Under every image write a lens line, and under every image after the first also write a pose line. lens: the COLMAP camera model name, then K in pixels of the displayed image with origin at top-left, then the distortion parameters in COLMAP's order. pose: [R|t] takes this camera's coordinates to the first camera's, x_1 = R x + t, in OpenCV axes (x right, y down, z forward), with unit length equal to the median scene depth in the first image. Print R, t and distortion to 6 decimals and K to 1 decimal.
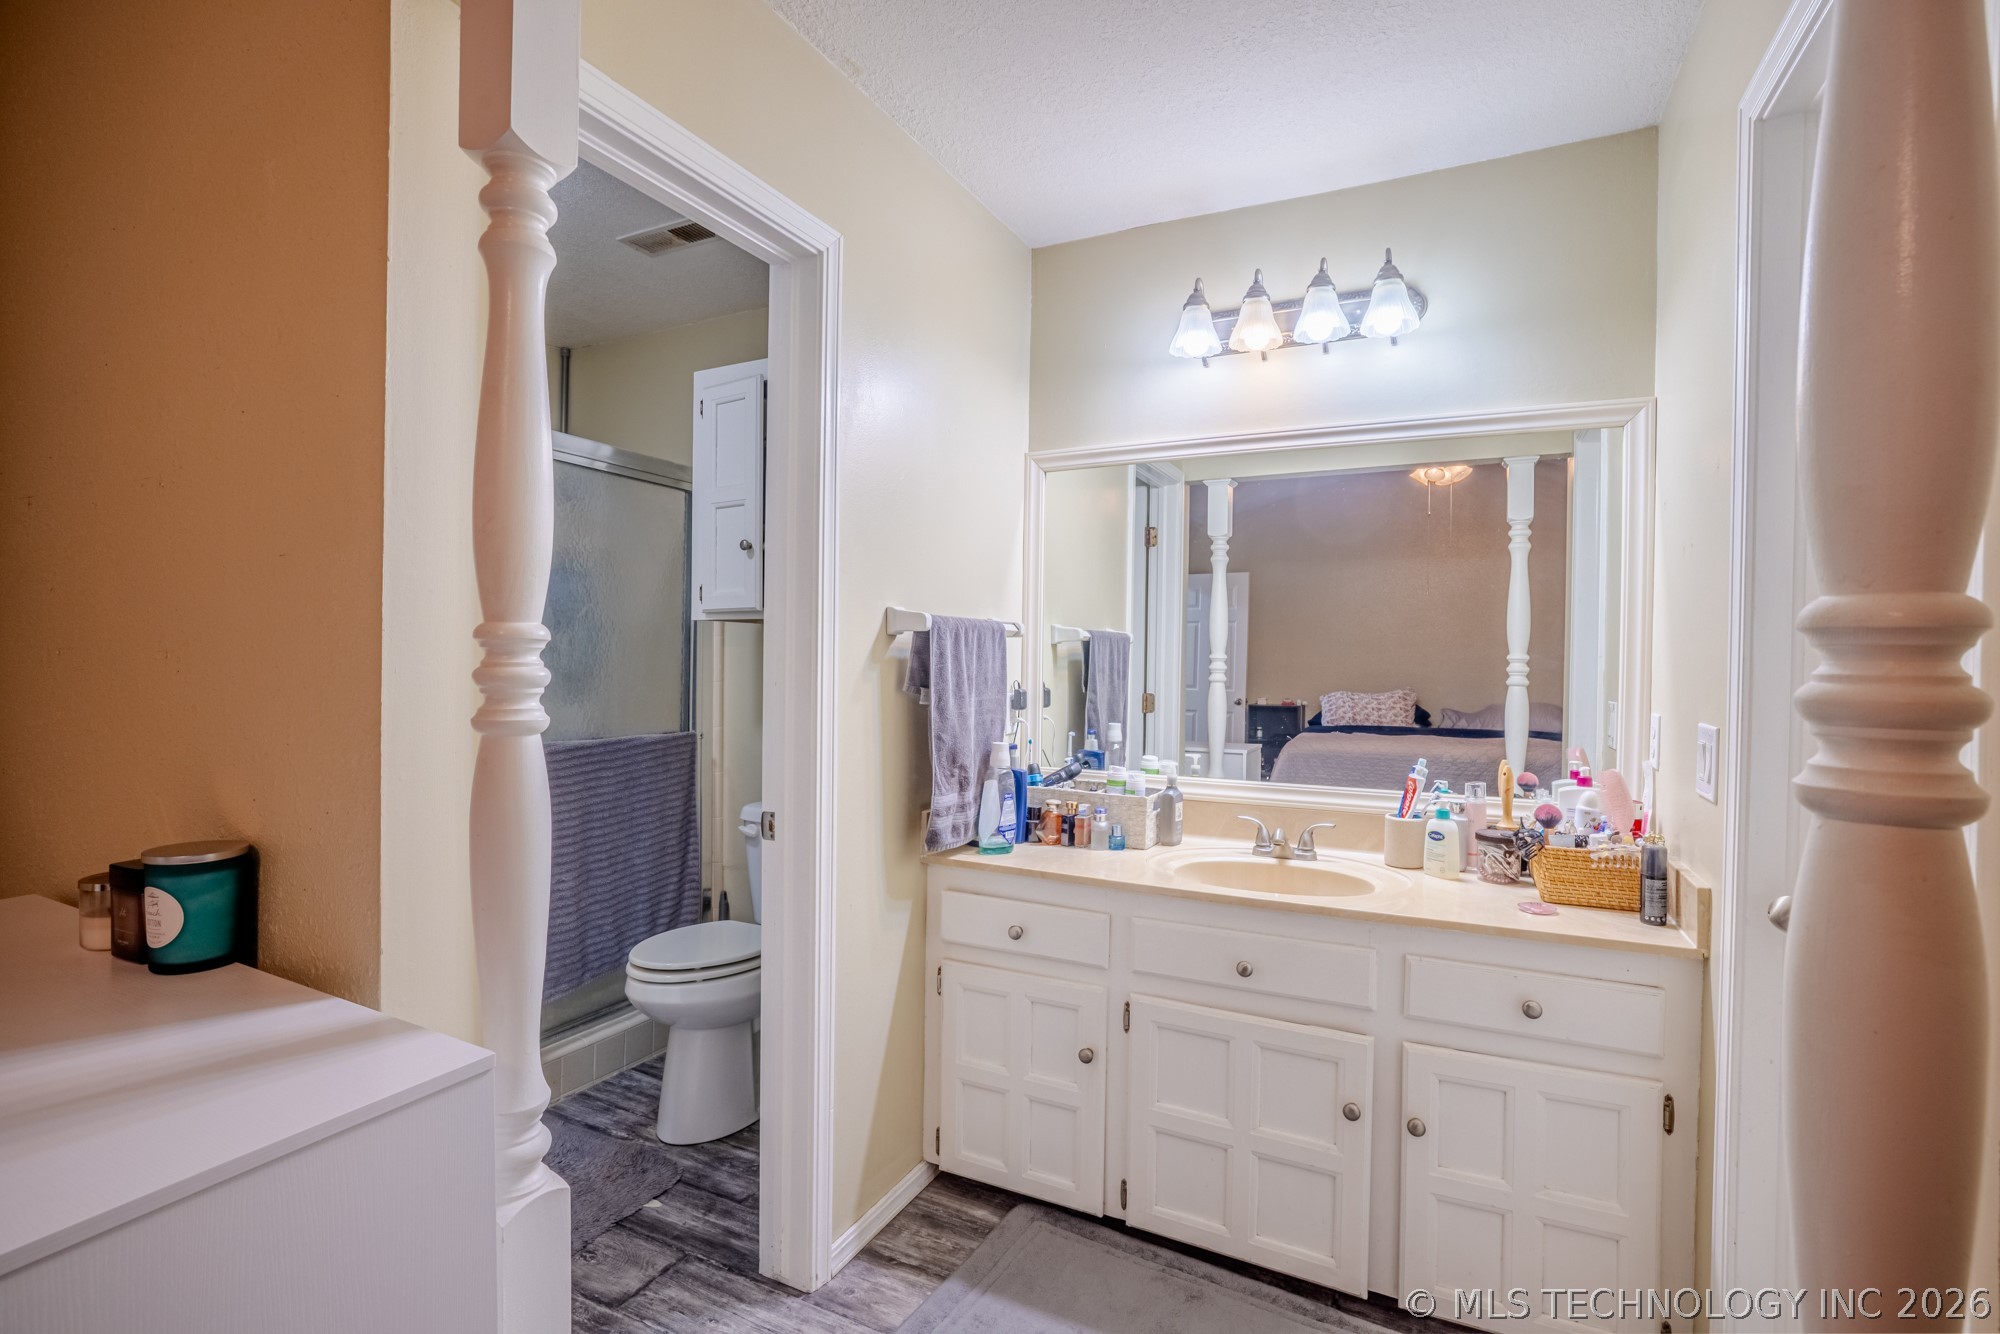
lens RADIAL K [[919.0, 0, 988.9], [0, 919.0, 676.2], [0, 0, 1]] dist [-0.025924, 0.000504]
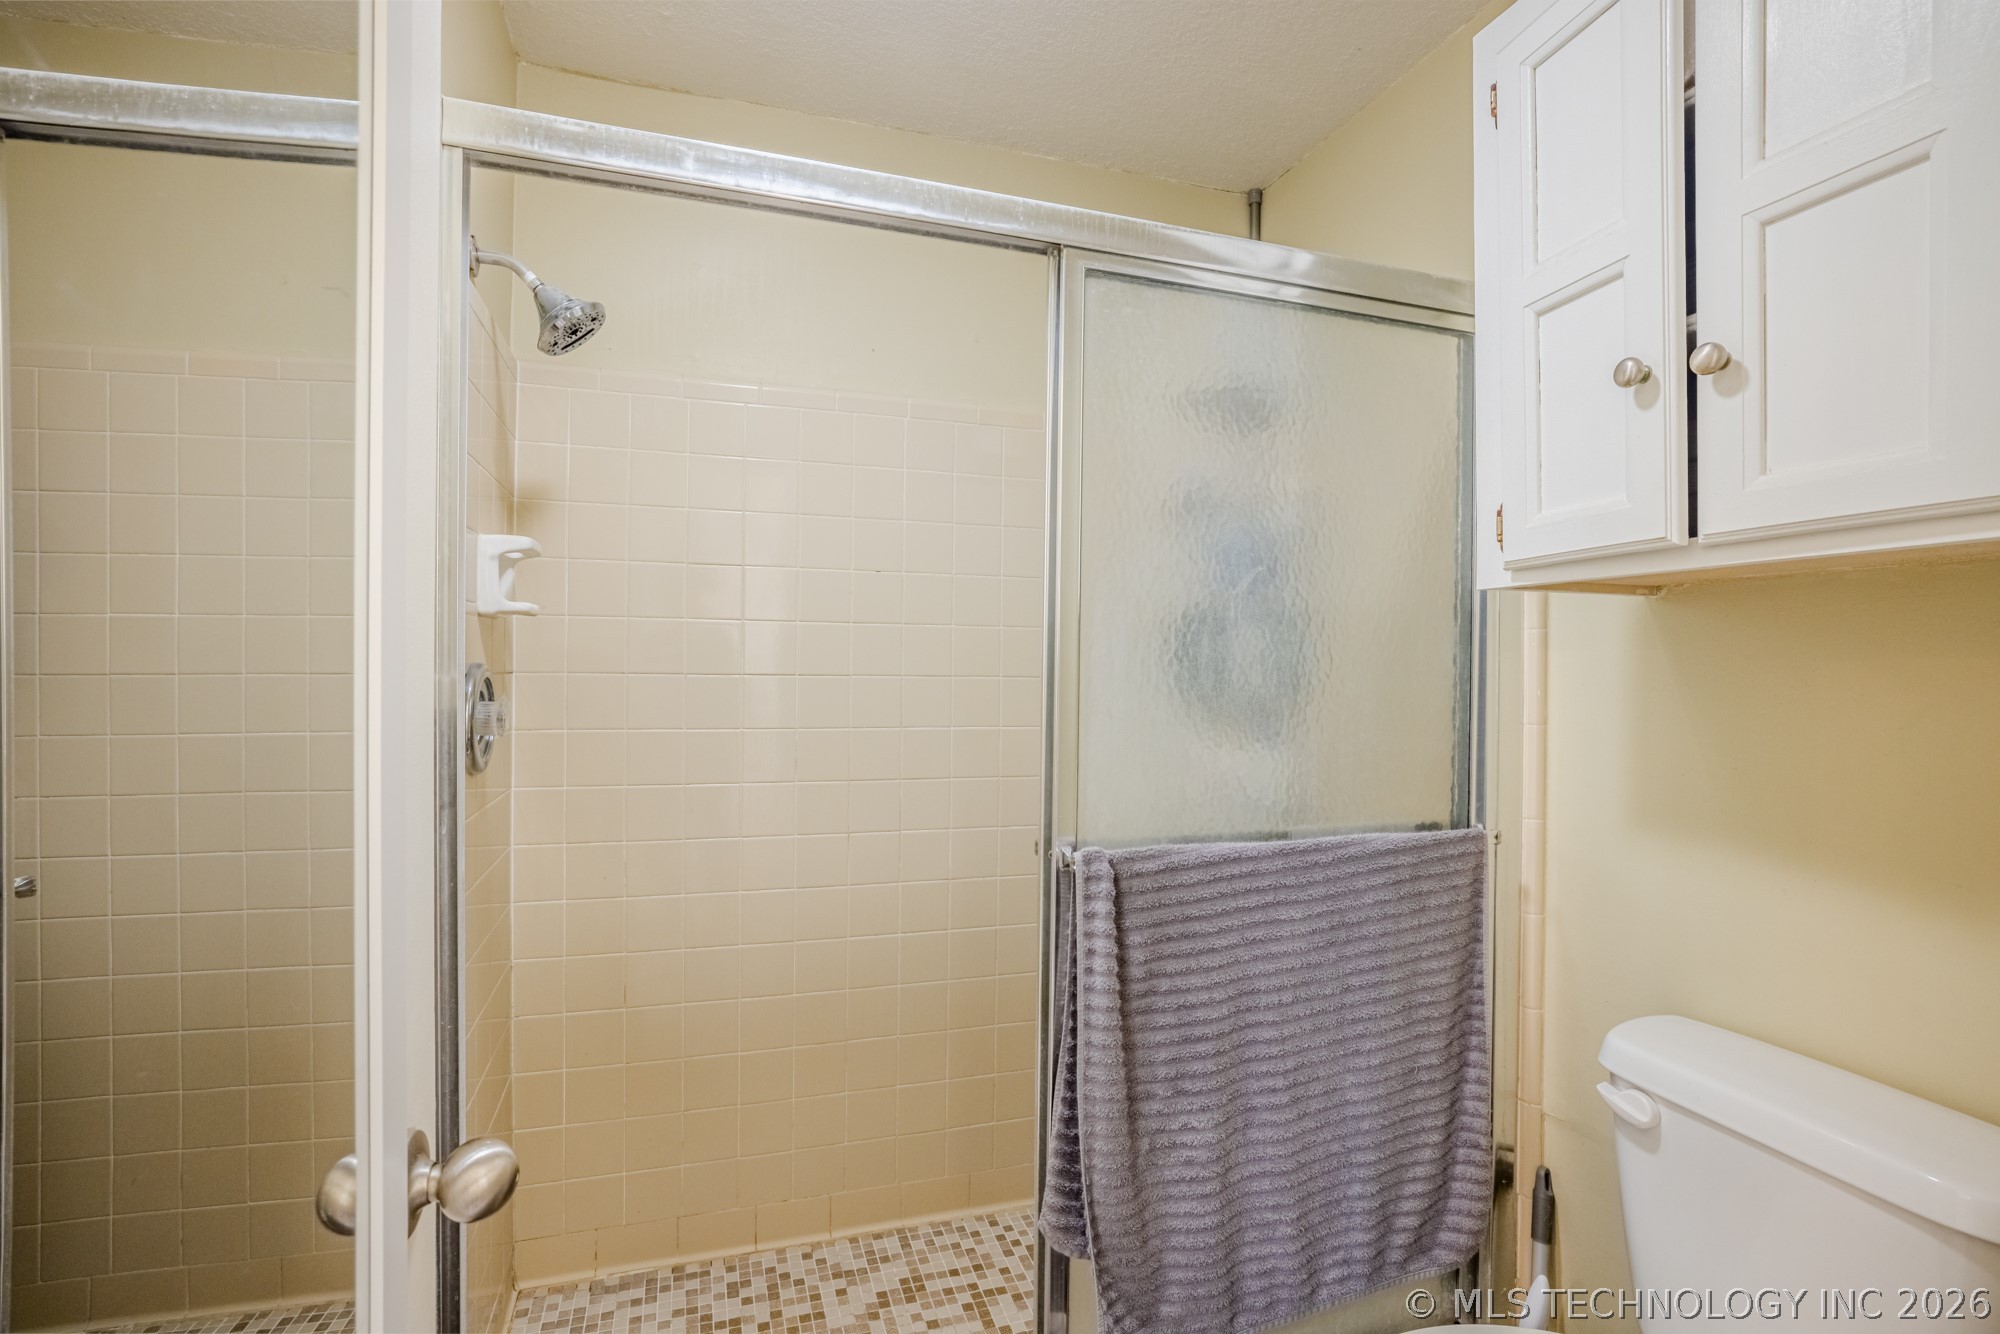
lens RADIAL K [[919.0, 0, 984.1], [0, 919.0, 678.7], [0, 0, 1]] dist [-0.025924, 0.000504]
pose [[0.698708, -0.003444, -0.715399, -0.170485], [-0.004589, 0.999946, -0.009295, -0.011870], [0.715393, 0.009777, 0.698654, 0.506494]]
